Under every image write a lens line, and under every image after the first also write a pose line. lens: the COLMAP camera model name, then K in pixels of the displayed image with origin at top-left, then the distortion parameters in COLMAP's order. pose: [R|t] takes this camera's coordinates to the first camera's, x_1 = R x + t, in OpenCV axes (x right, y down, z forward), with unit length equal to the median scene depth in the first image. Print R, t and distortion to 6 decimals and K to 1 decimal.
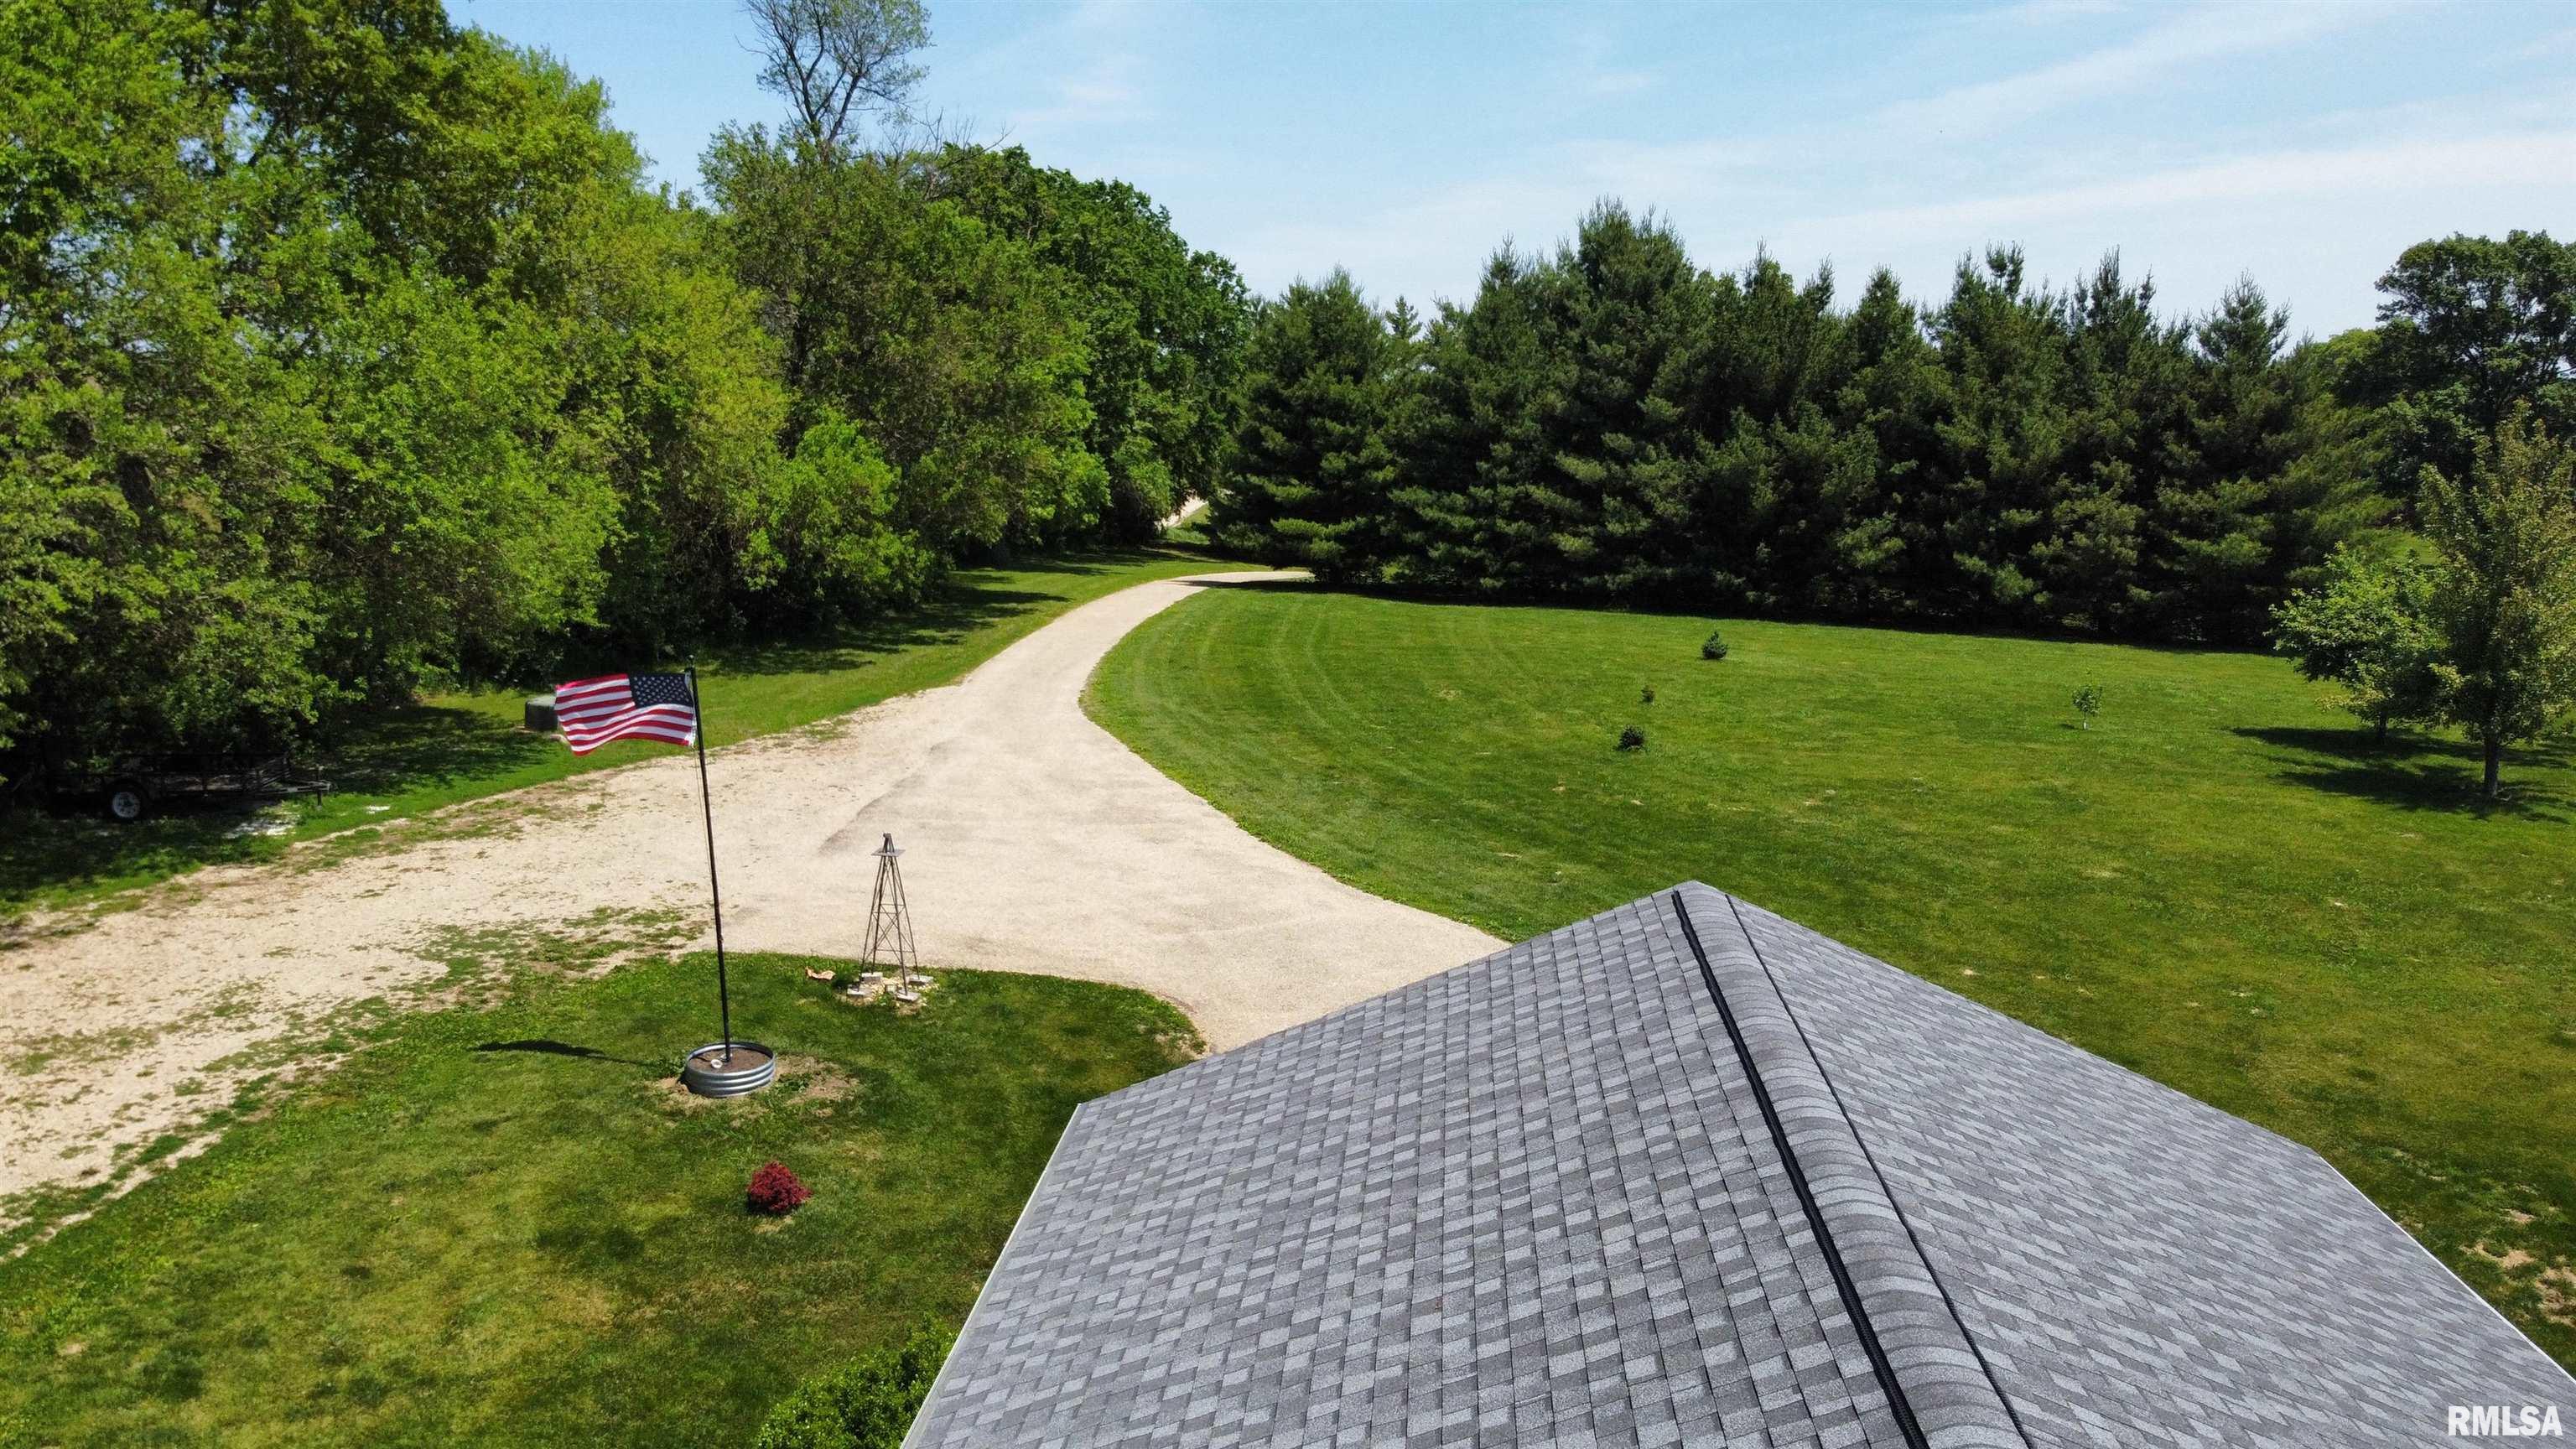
lens RADIAL K [[1971.3, 0, 1275.6], [0, 1971.3, 699.6], [0, 0, 1]] dist [-0.002407, -0.004245]
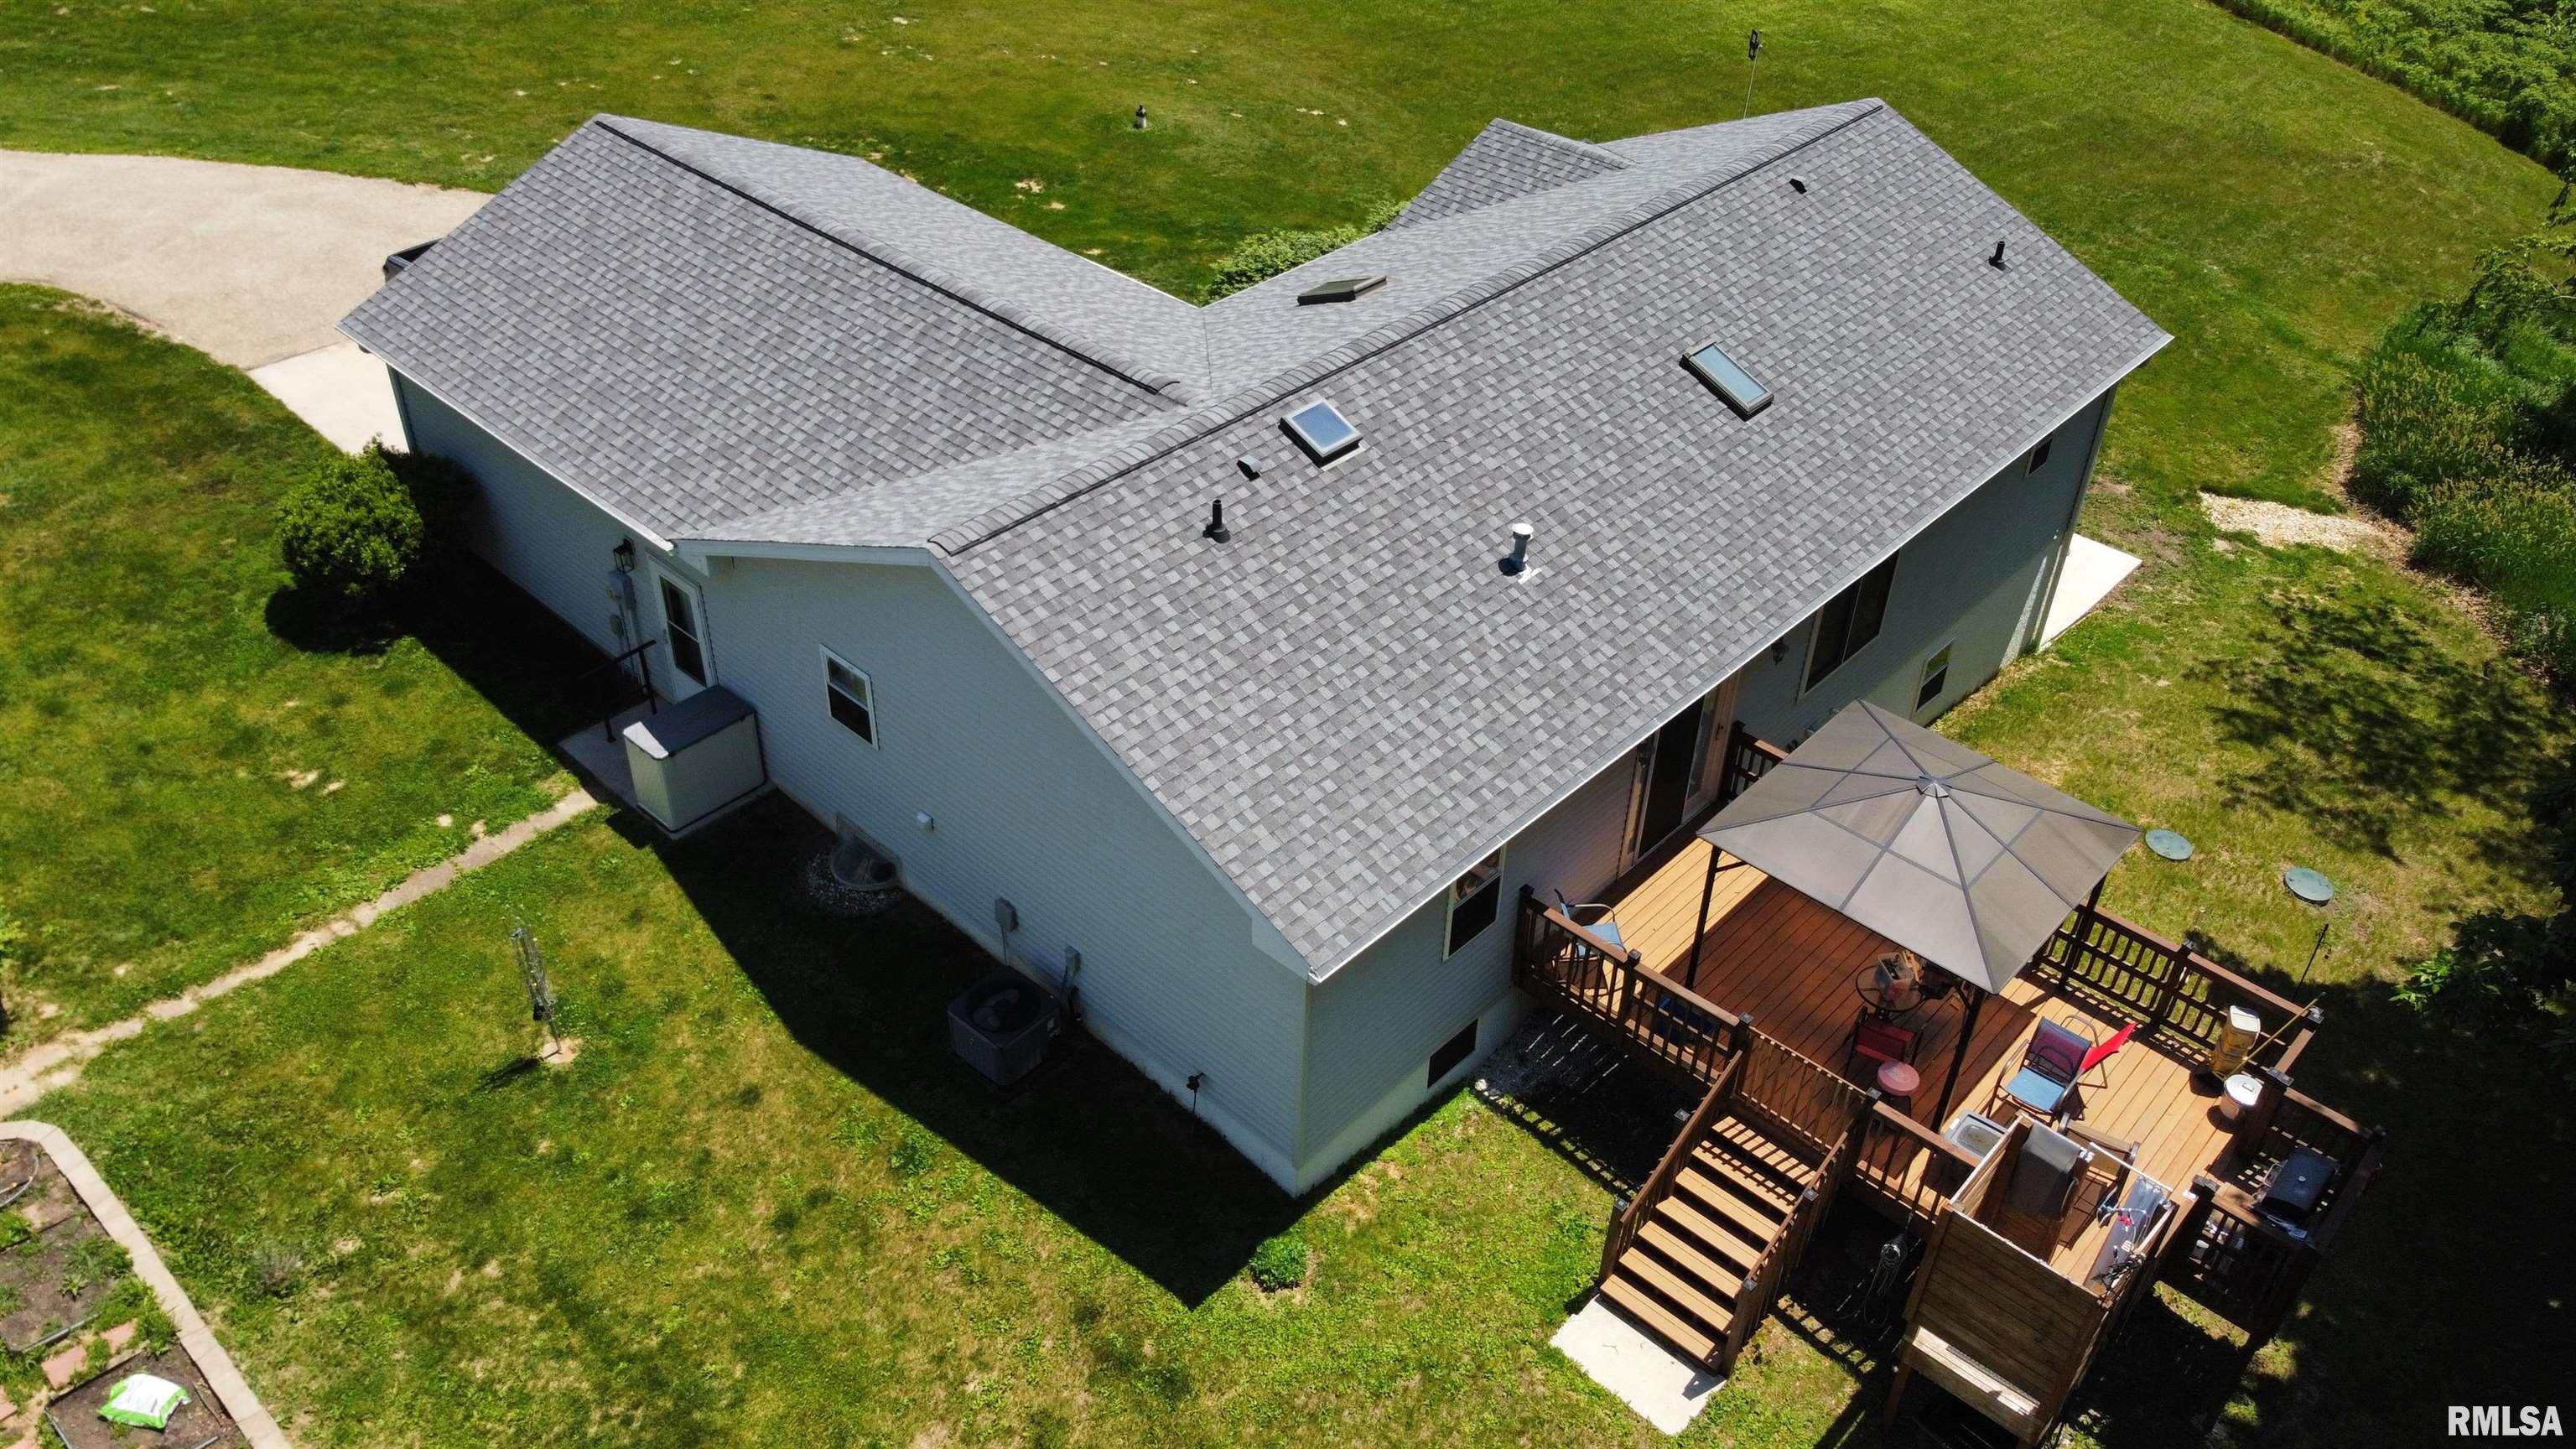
lens RADIAL K [[1971.3, 0, 1278.1], [0, 1971.3, 711.7], [0, 0, 1]] dist [-0.002407, -0.004245]
pose [[0.622911, -0.463525, 0.630180, -0.184247], [0.106079, 0.848163, 0.519005, -0.073308], [-0.775067, -0.256445, 0.577500, -0.175300]]
